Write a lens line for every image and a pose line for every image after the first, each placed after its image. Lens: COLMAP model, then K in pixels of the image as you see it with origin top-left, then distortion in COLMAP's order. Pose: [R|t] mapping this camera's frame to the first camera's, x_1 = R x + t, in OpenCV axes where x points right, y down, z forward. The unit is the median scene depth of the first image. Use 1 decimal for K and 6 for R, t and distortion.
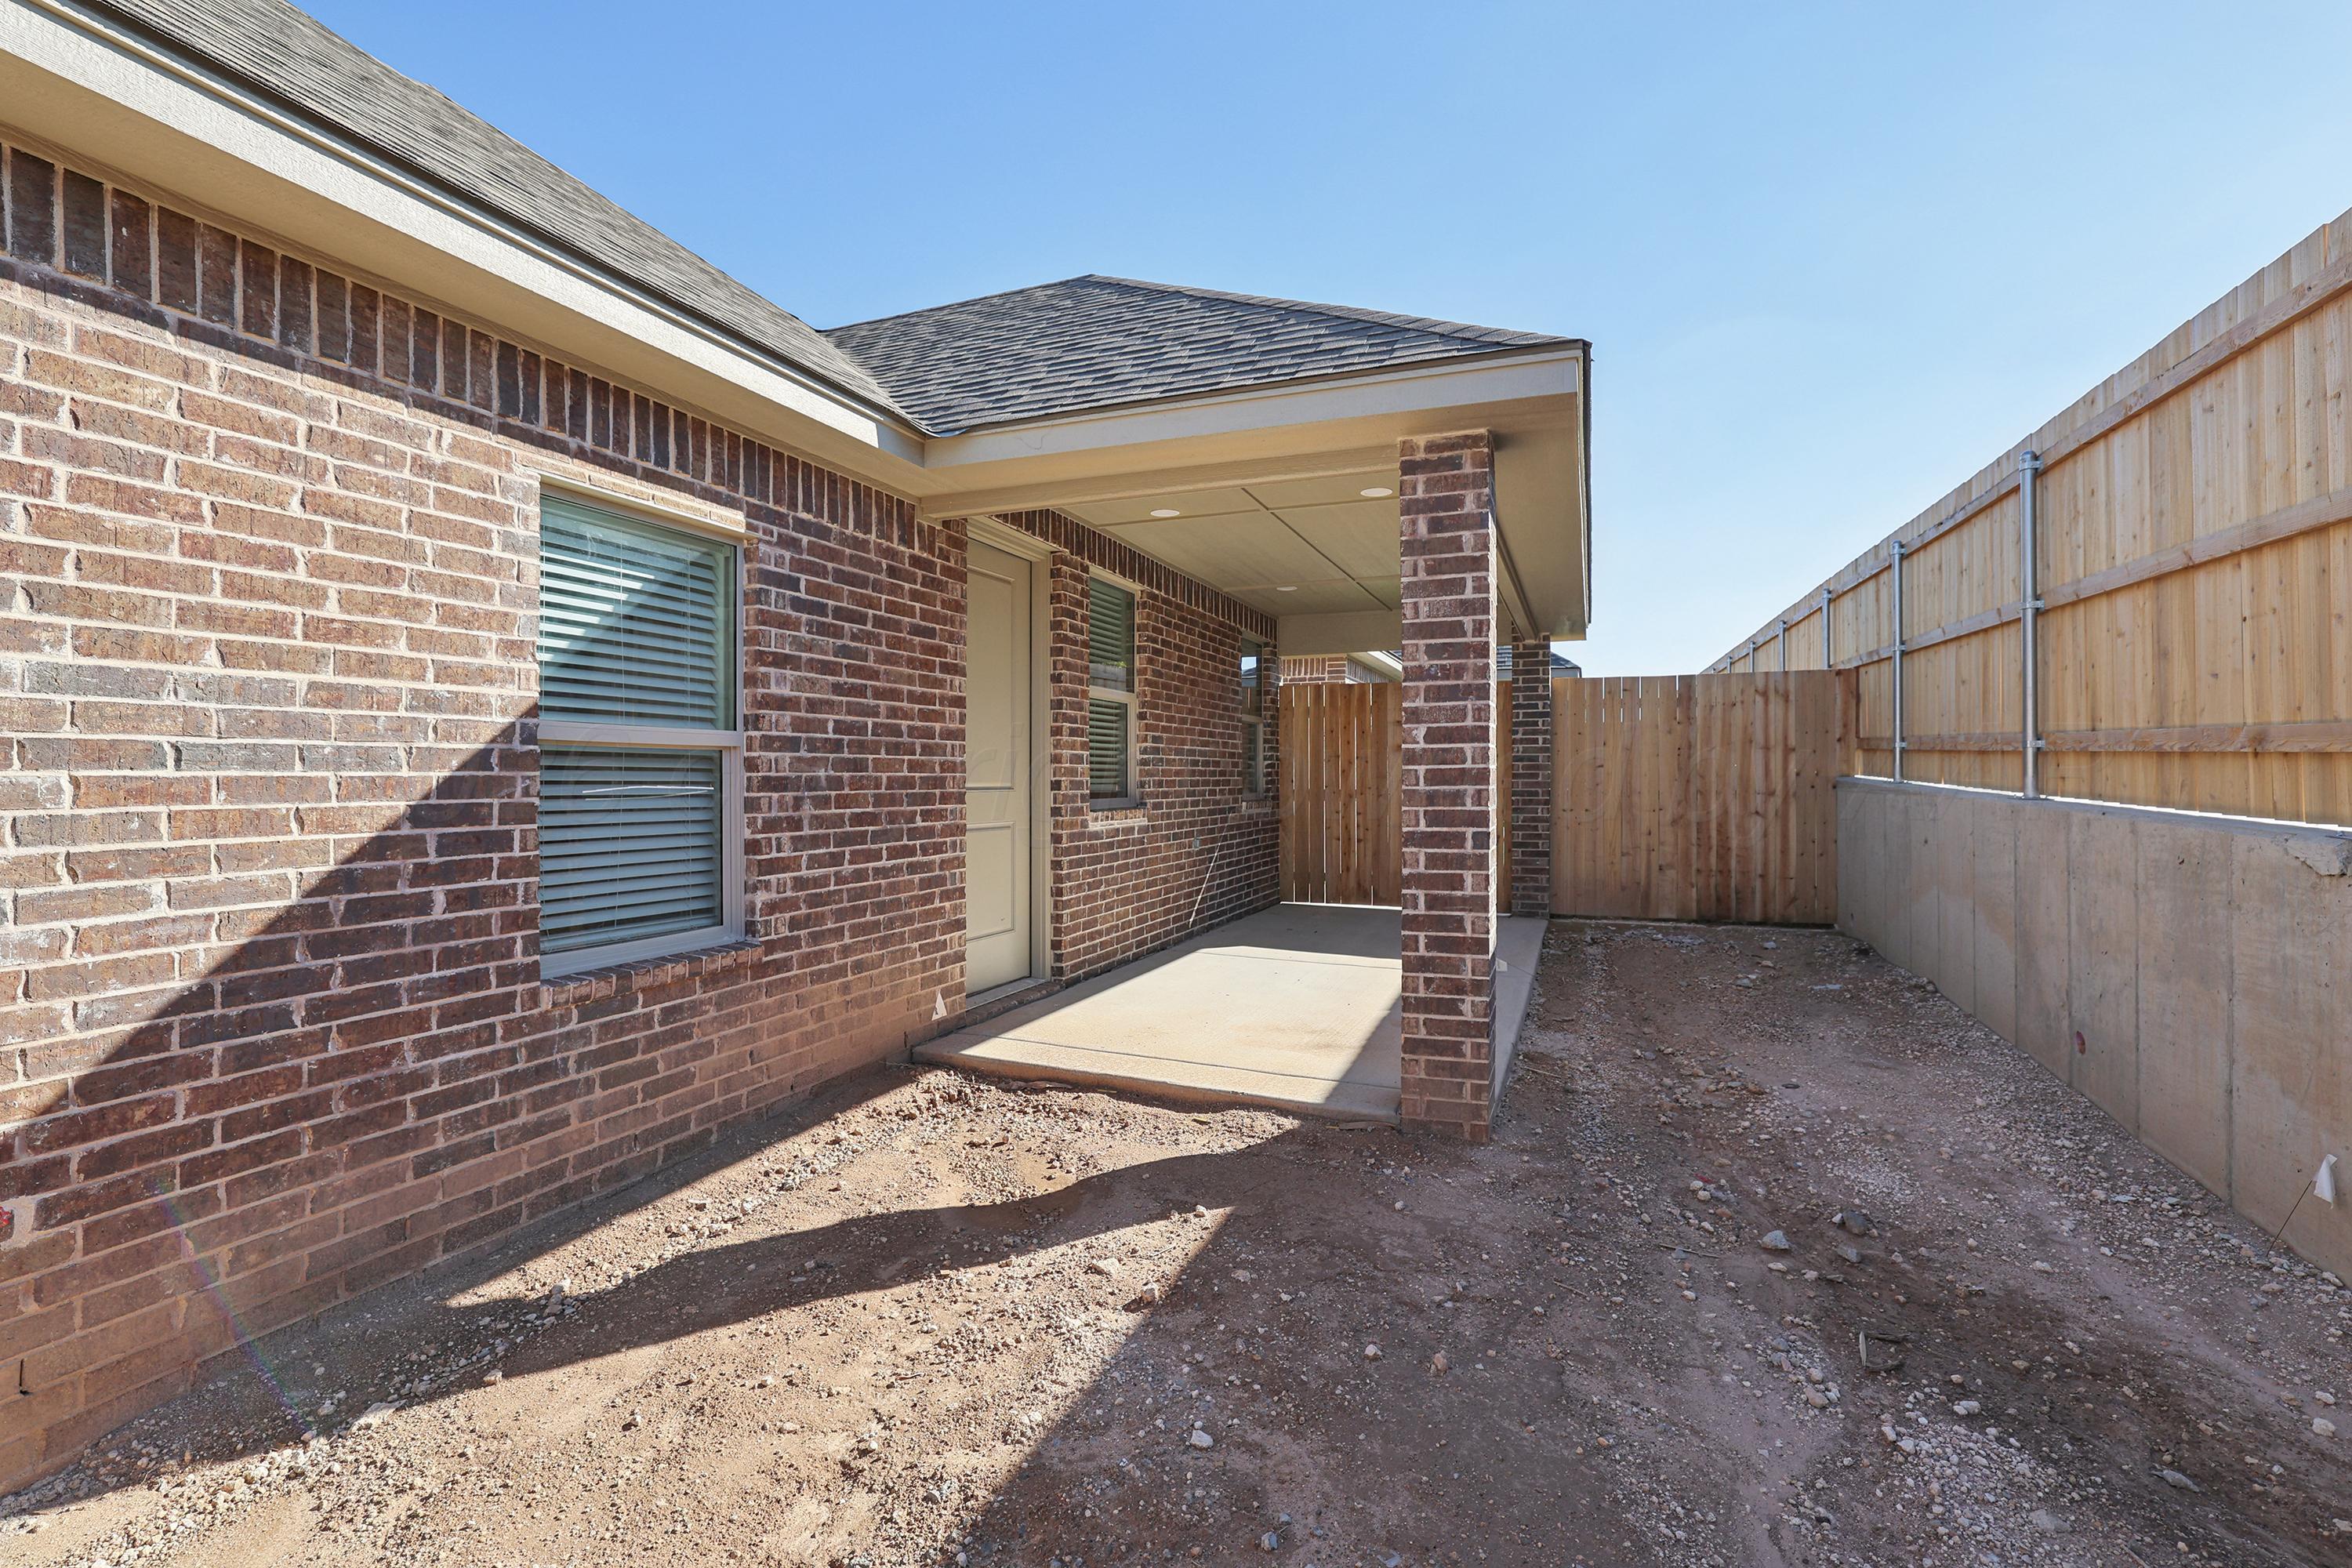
lens RADIAL K [[1011.9, 0, 1176.0], [0, 1011.9, 784.0], [0, 0, 1]] dist [-0.063436, 0.030854]
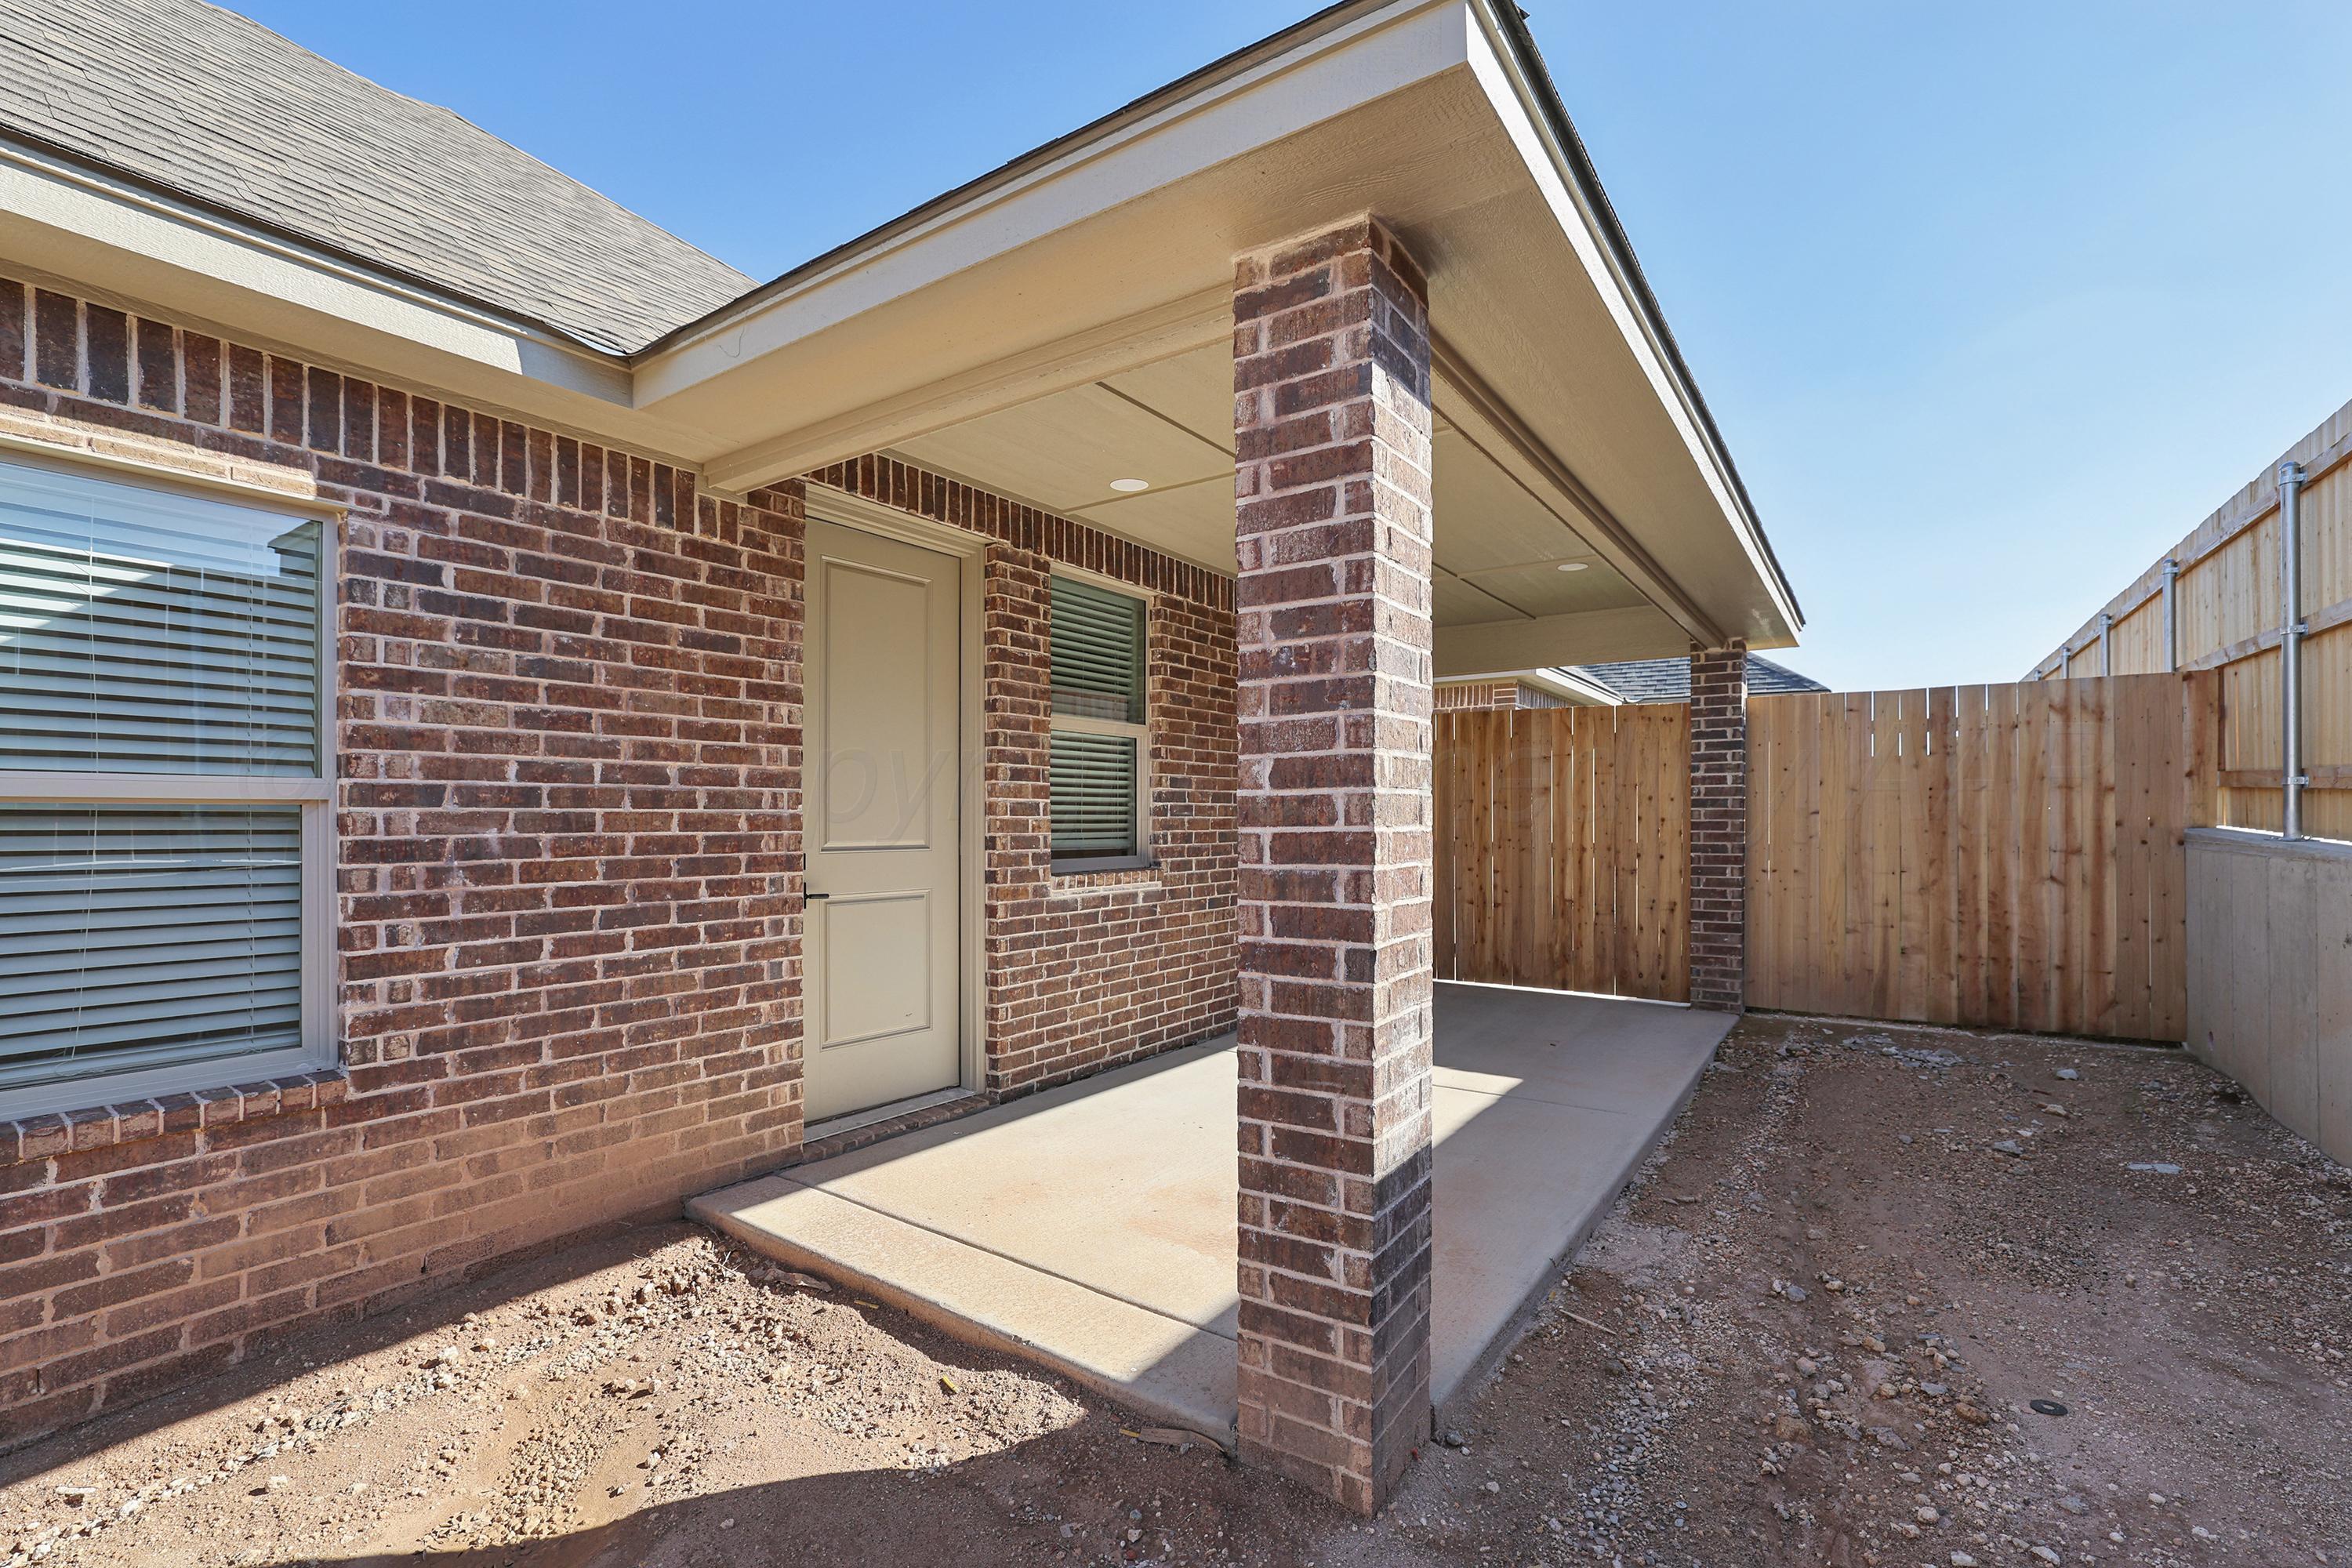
lens RADIAL K [[1023.6, 0, 1185.9], [0, 1023.6, 823.2], [0, 0, 1]] dist [-0.050828, 0.017708]
pose [[0.977246, -0.000212, -0.212107, 0.193258], [-0.000541, 0.999994, -0.003493, -0.011068], [0.212106, 0.003528, 0.977240, 0.258520]]
